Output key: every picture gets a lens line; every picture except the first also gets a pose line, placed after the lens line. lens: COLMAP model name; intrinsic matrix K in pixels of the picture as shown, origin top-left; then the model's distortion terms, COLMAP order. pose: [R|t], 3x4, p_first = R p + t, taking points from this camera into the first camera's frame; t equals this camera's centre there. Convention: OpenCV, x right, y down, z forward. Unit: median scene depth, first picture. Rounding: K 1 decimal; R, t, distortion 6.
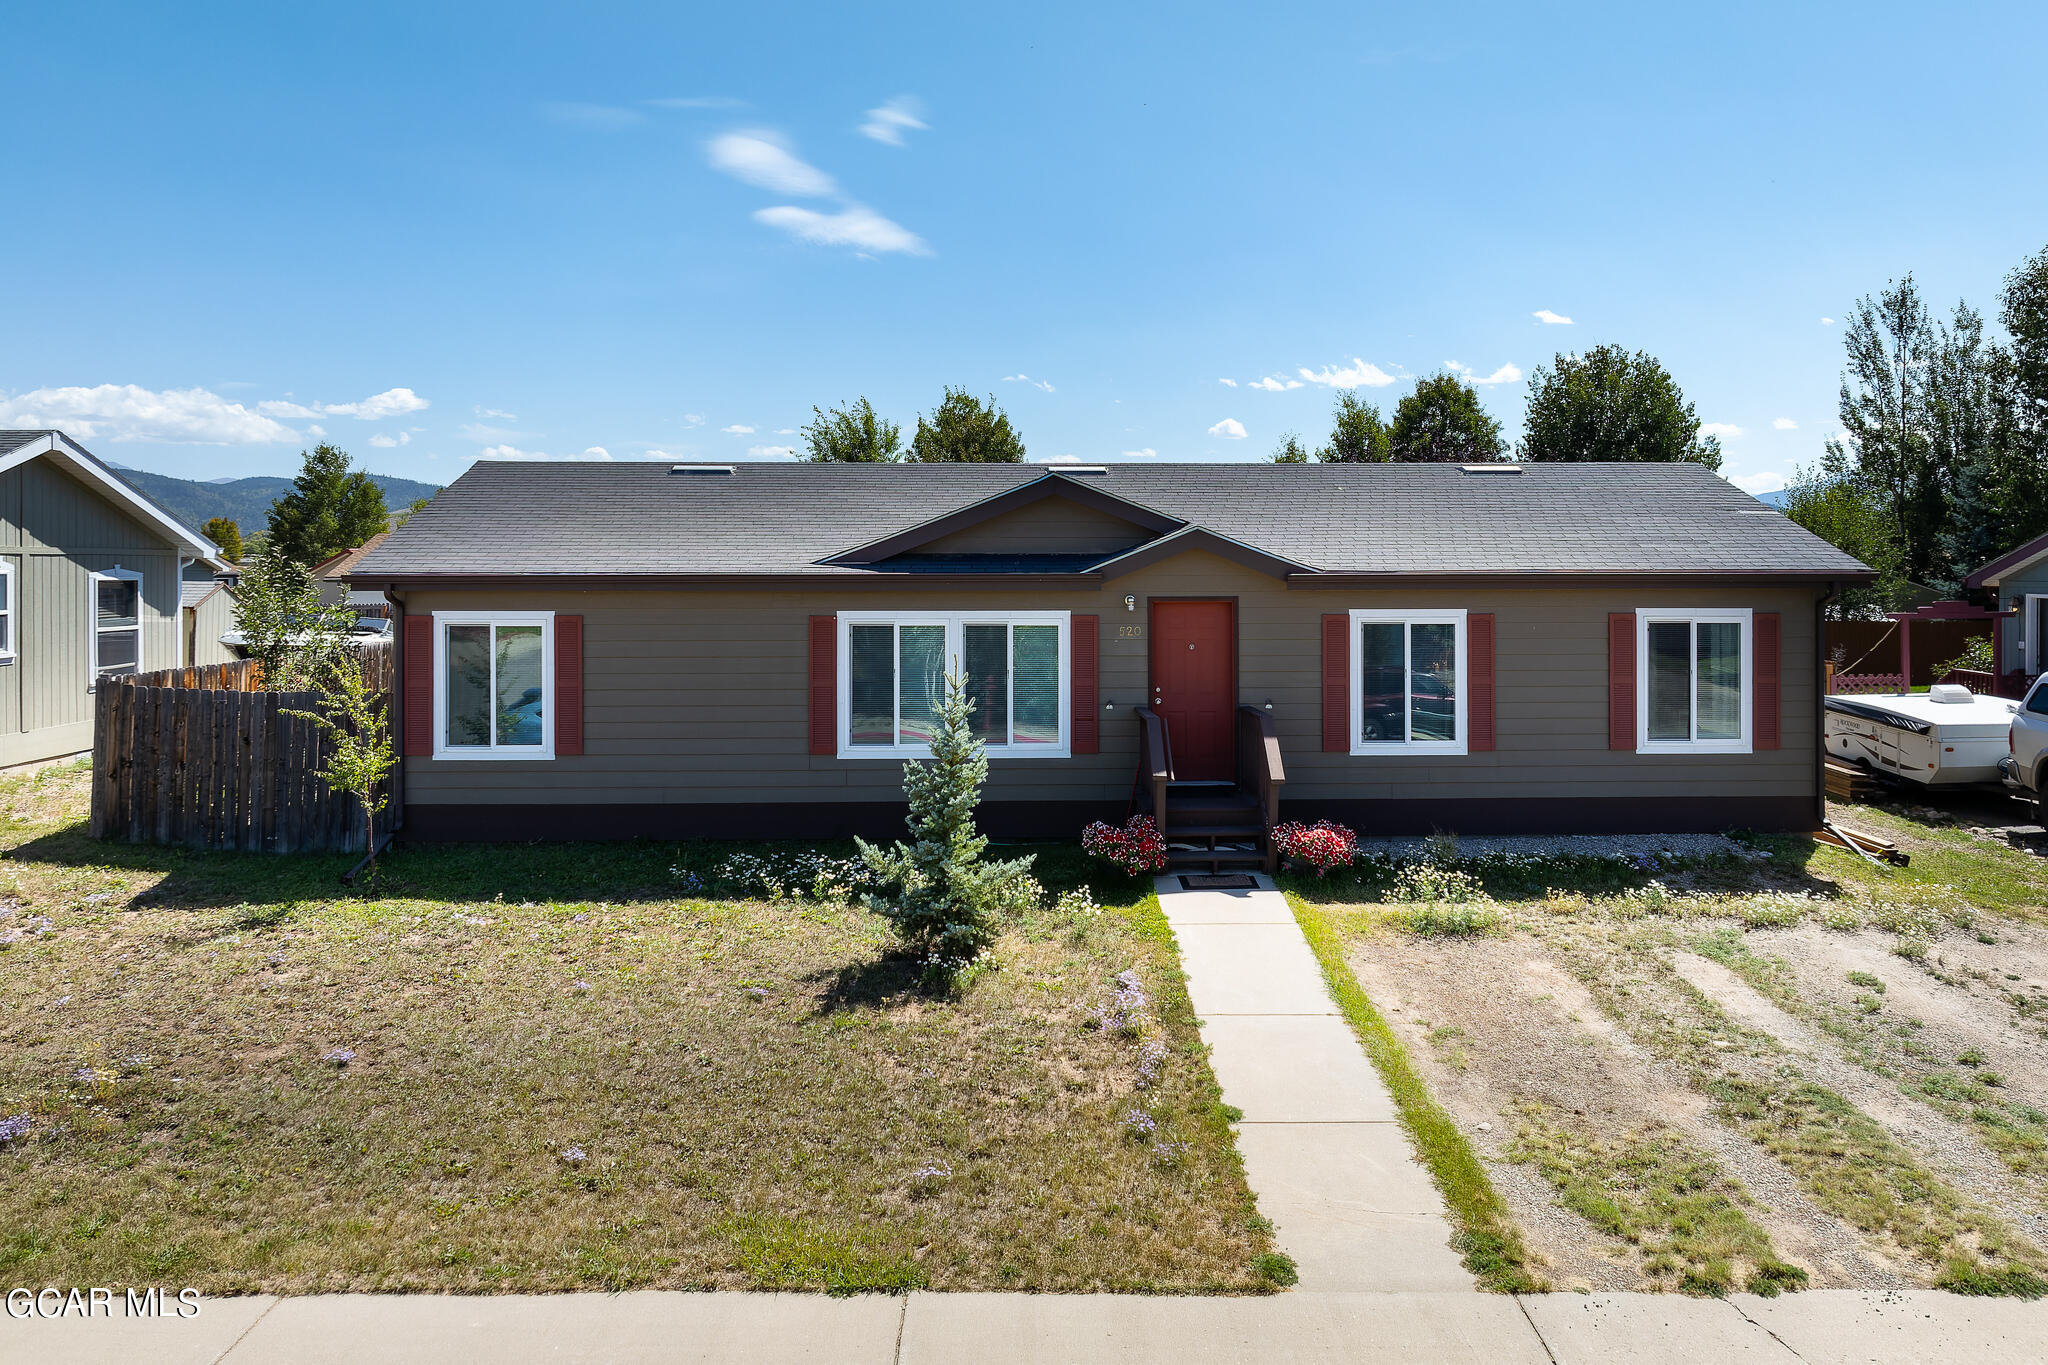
lens RADIAL K [[1583.2, 0, 1022.5], [0, 1583.2, 669.1], [0, 0, 1]] dist [-0.005063, -0.007266]
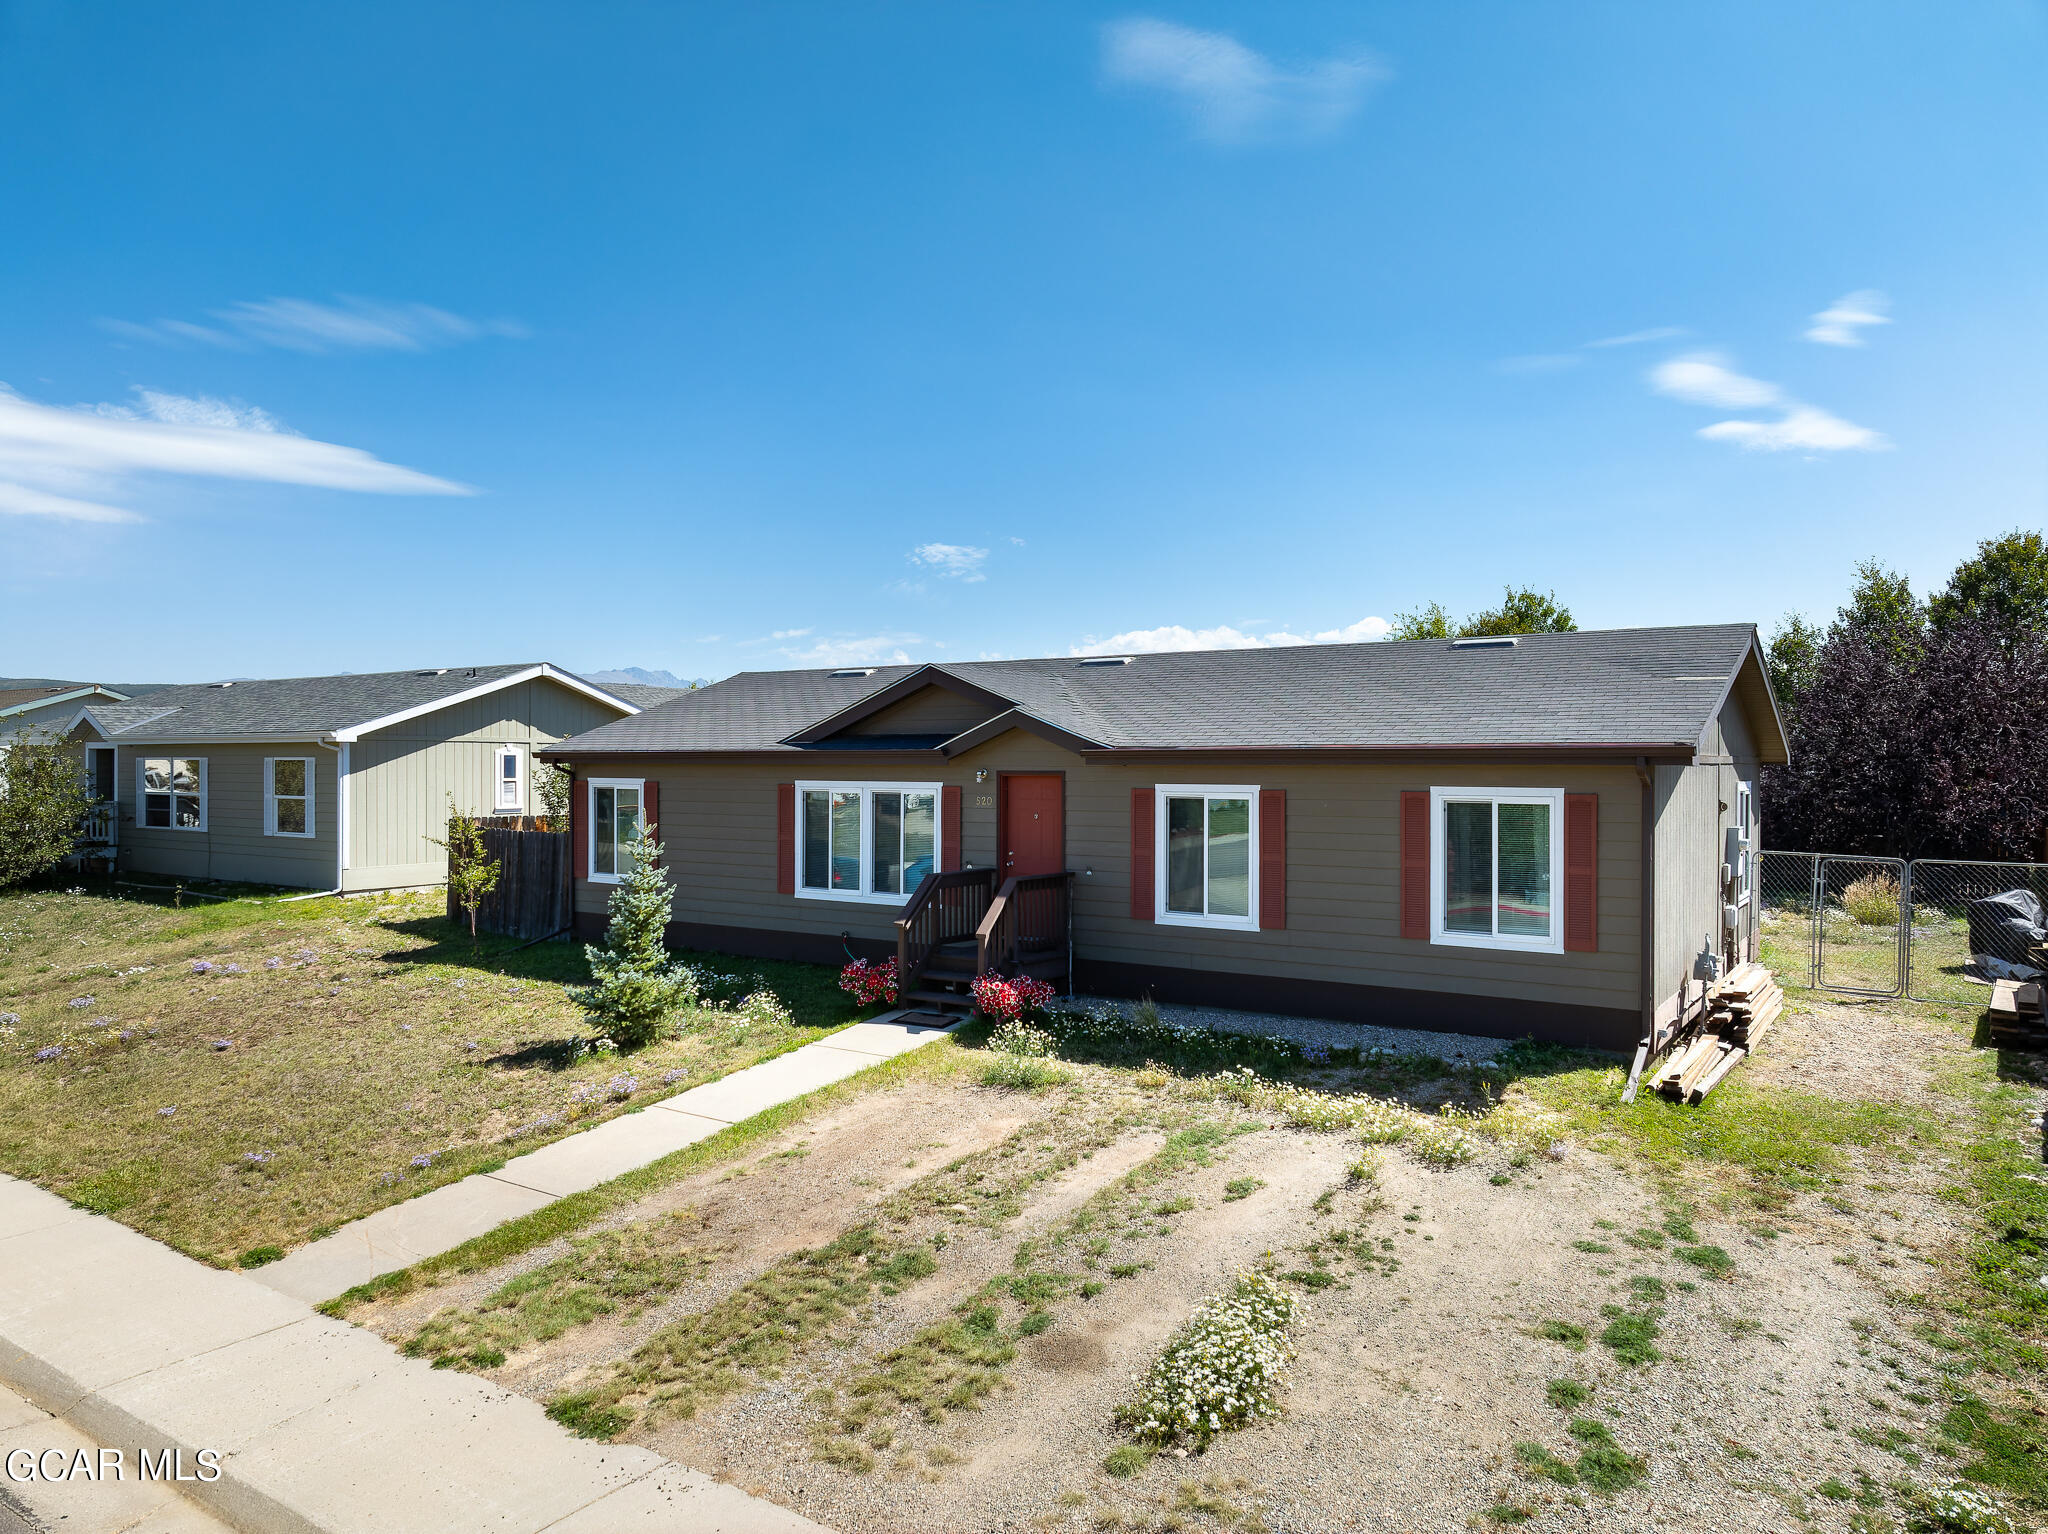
lens RADIAL K [[1388.5, 0, 1020.4], [0, 1388.5, 783.6], [0, 0, 1]] dist [0.001746, 0.005030]
pose [[0.810529, 0.010968, -0.585596, 0.672178], [-0.041590, 0.998379, -0.038866, 0.001404], [0.584220, 0.055857, 0.809671, 0.202743]]
